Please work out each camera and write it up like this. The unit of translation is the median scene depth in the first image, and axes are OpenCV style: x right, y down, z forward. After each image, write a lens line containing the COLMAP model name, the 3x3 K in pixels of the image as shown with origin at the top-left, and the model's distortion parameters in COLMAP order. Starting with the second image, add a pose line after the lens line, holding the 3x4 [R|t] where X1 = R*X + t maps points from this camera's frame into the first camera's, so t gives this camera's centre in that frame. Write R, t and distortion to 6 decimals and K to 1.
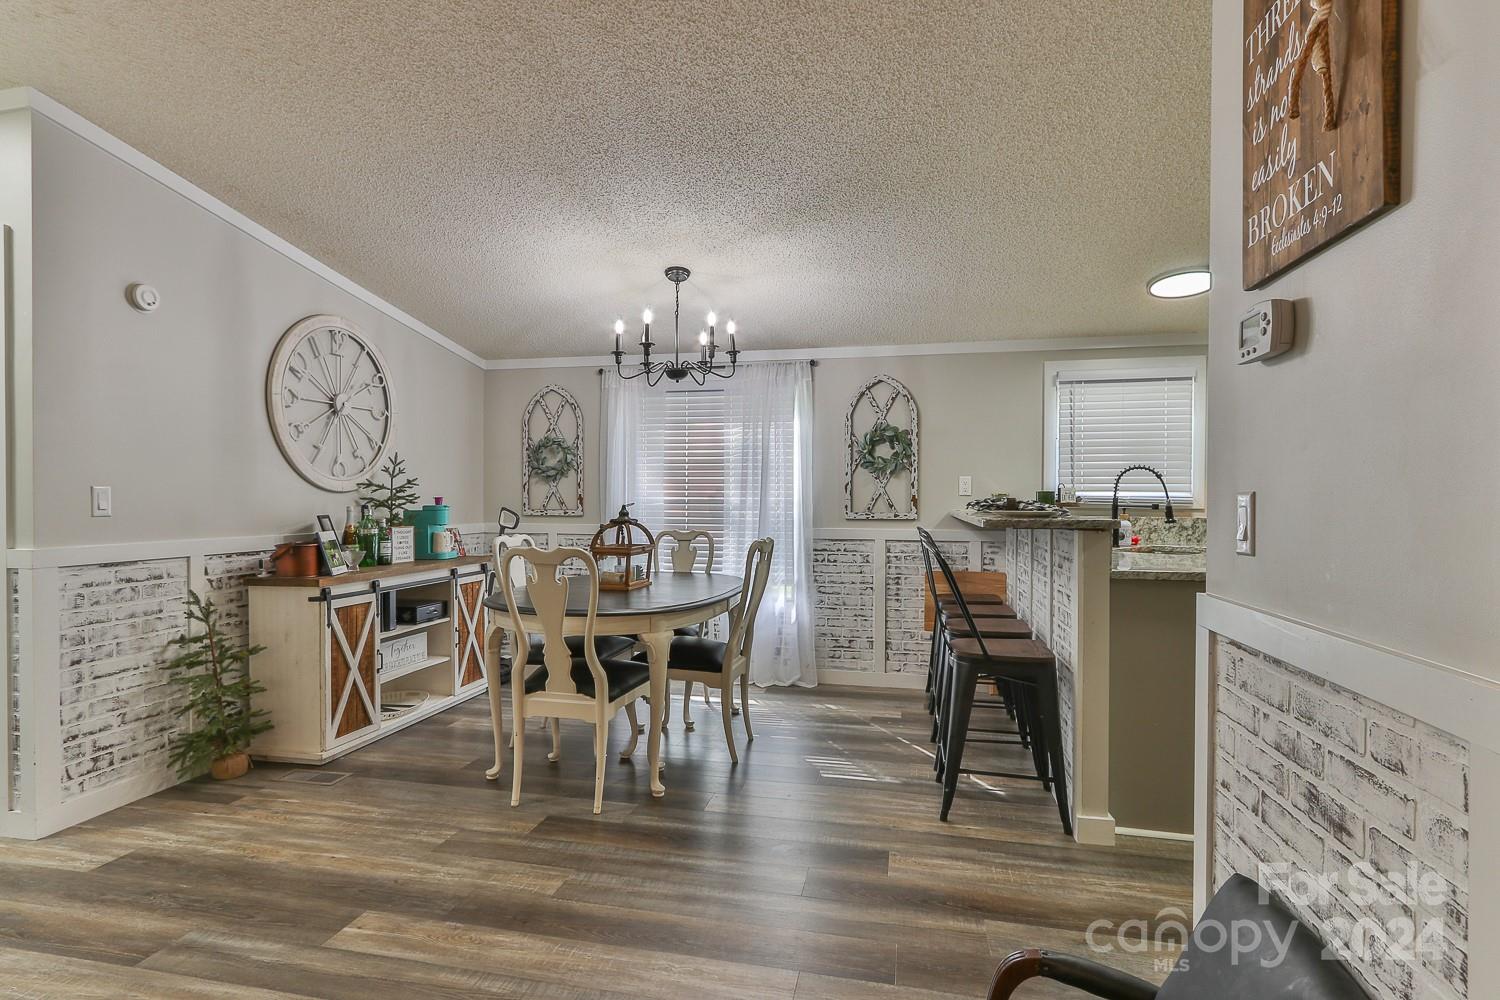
lens RADIAL K [[778.2, 0, 746.0], [0, 778.2, 500.1], [0, 0, 1]] dist [-0.004285, 0.009844]
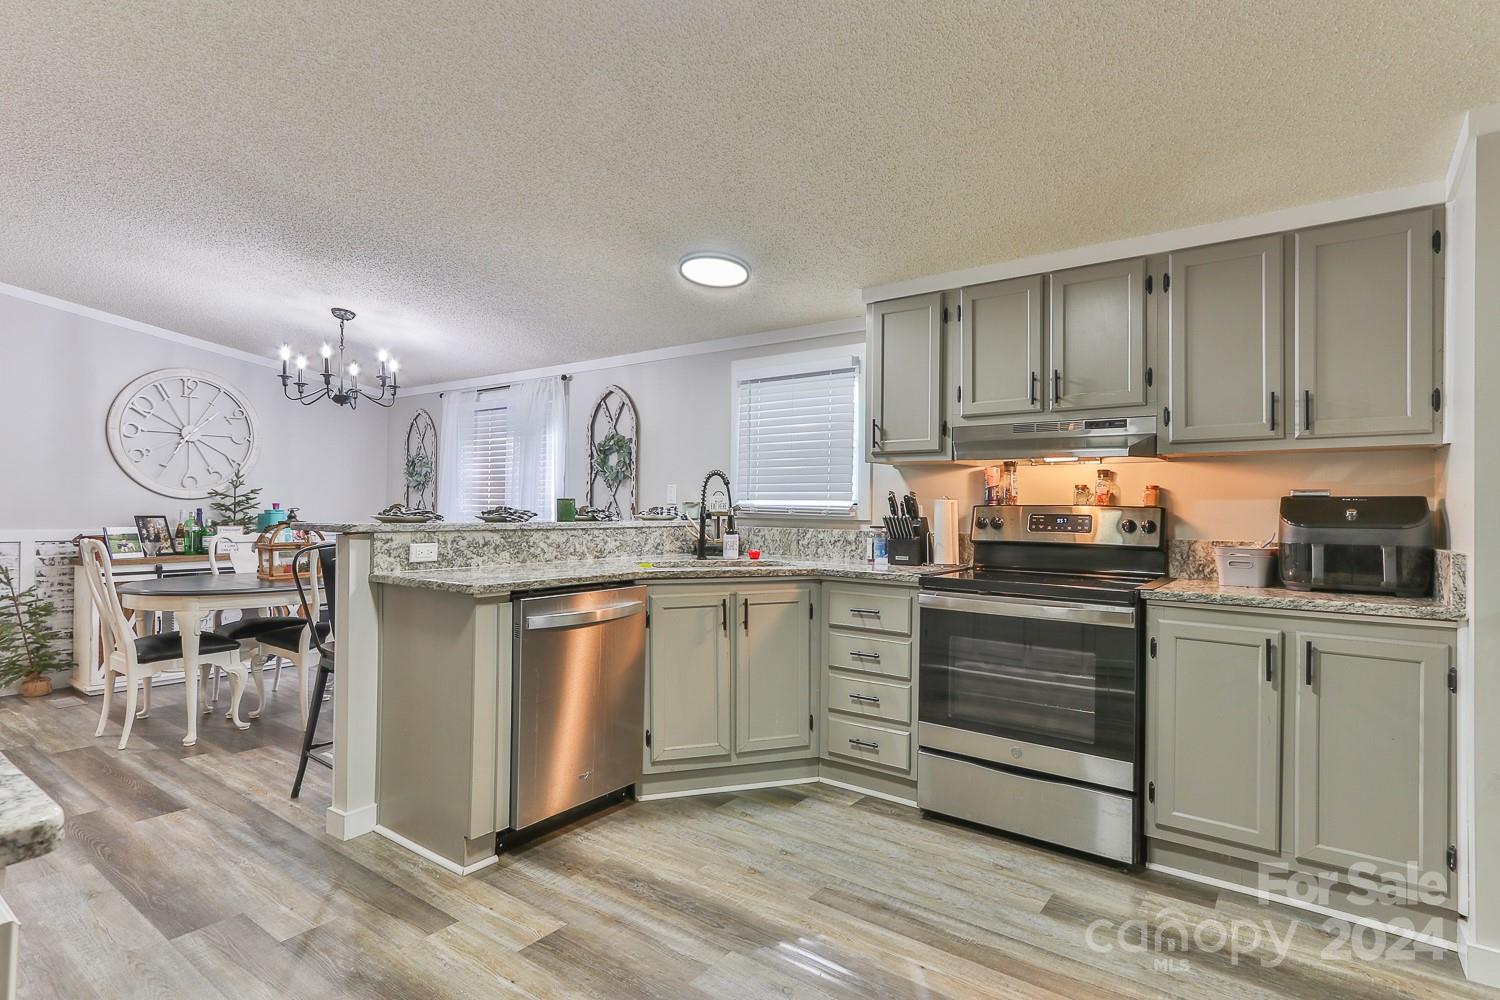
lens RADIAL K [[778.2, 0, 746.0], [0, 778.2, 500.1], [0, 0, 1]] dist [-0.004285, 0.009844]
pose [[0.907544, 0.002096, -0.419951, 0.958594], [-0.008328, 0.999881, -0.013007, 0.001194], [0.419874, 0.015301, 0.907454, 0.194641]]
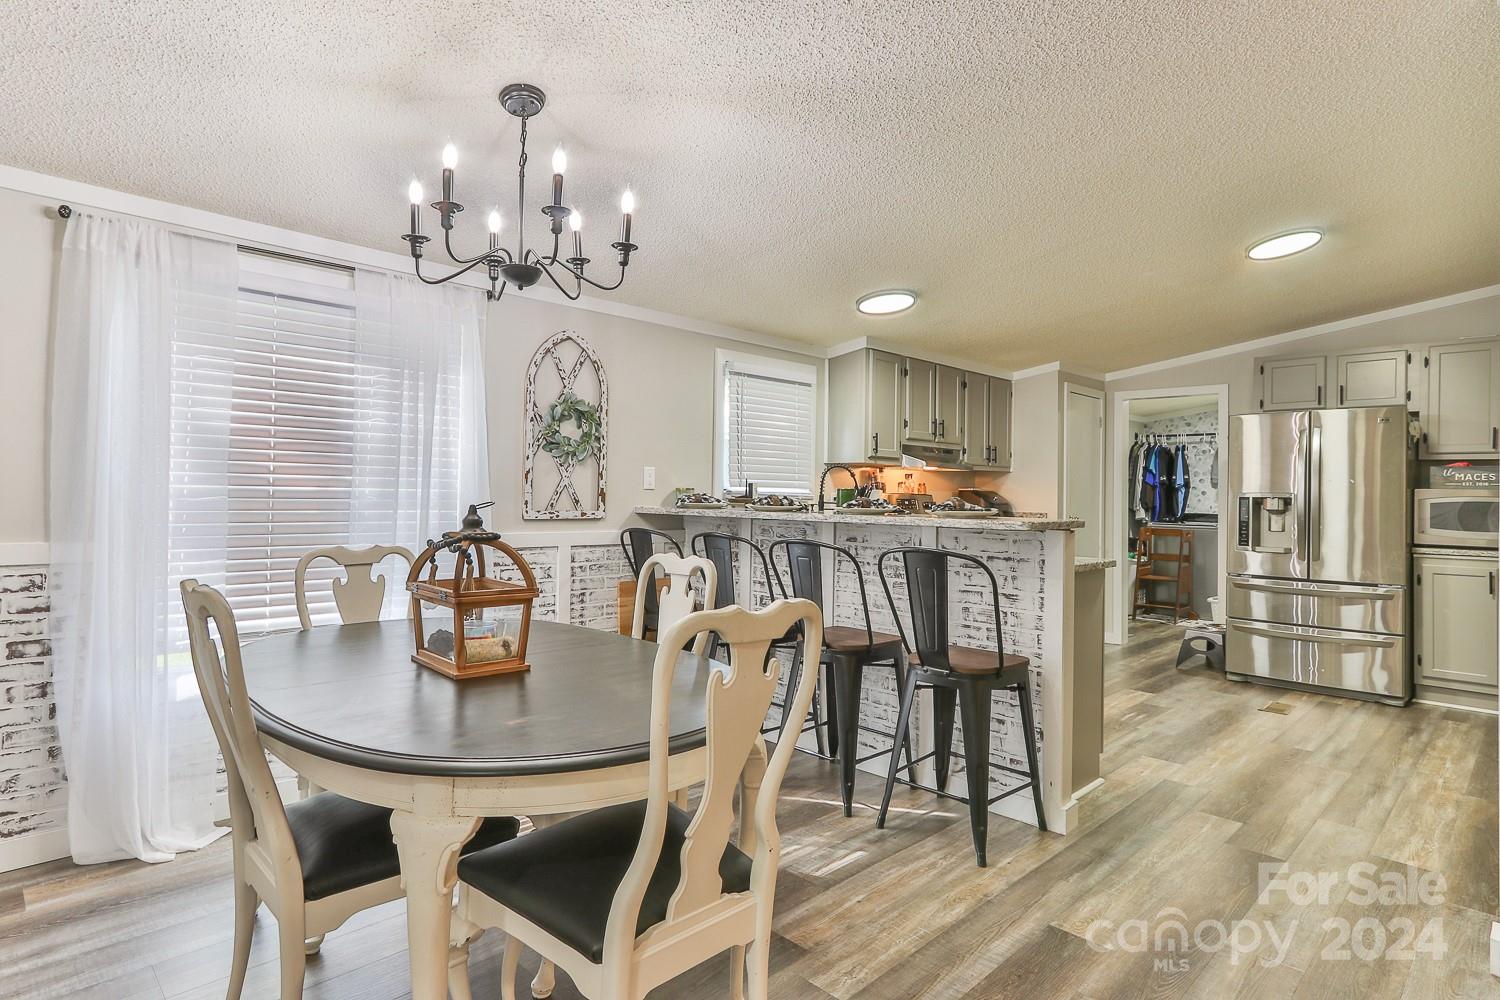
lens RADIAL K [[792.4, 0, 732.9], [0, 792.4, 489.2], [0, 0, 1]] dist [0.001959, 0.000932]
pose [[0.552777, 0.010675, 0.833261, -0.483494], [-0.013531, 0.999901, -0.003834, -0.005117], [-0.833219, -0.009156, 0.552867, 0.550174]]
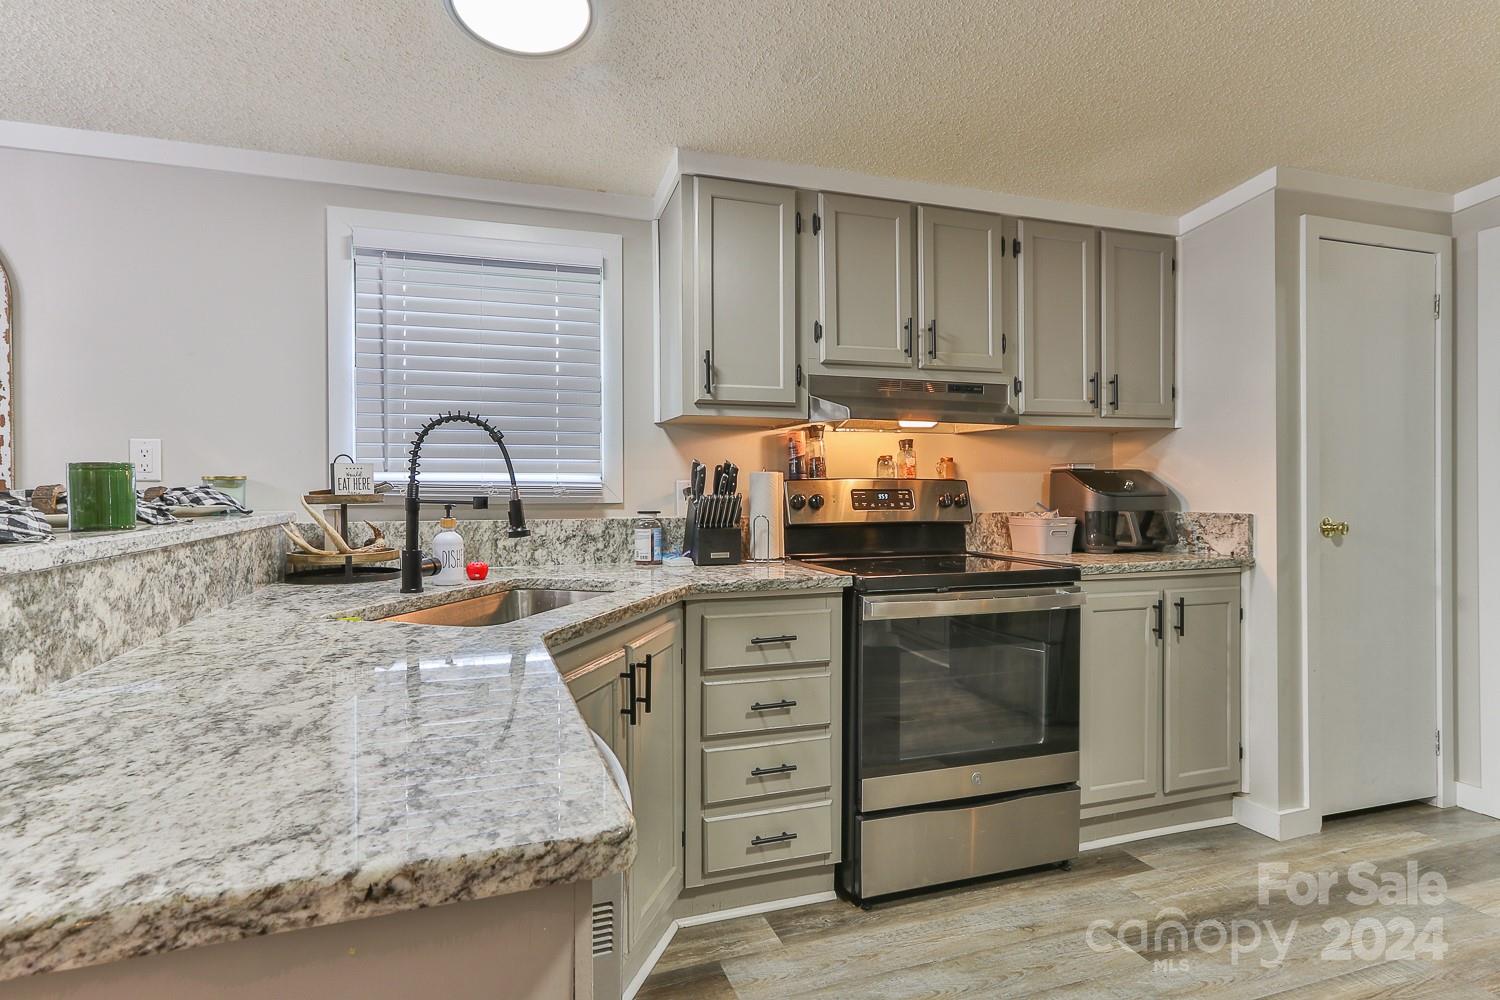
lens RADIAL K [[771.9, 0, 747.4], [0, 771.9, 492.7], [0, 0, 1]] dist [0.004112, 0.001400]
pose [[0.857117, -0.009343, 0.515037, 0.436029], [0.007731, 0.999956, 0.005273, 0.001403], [-0.515063, -0.000538, 0.857152, 0.542741]]
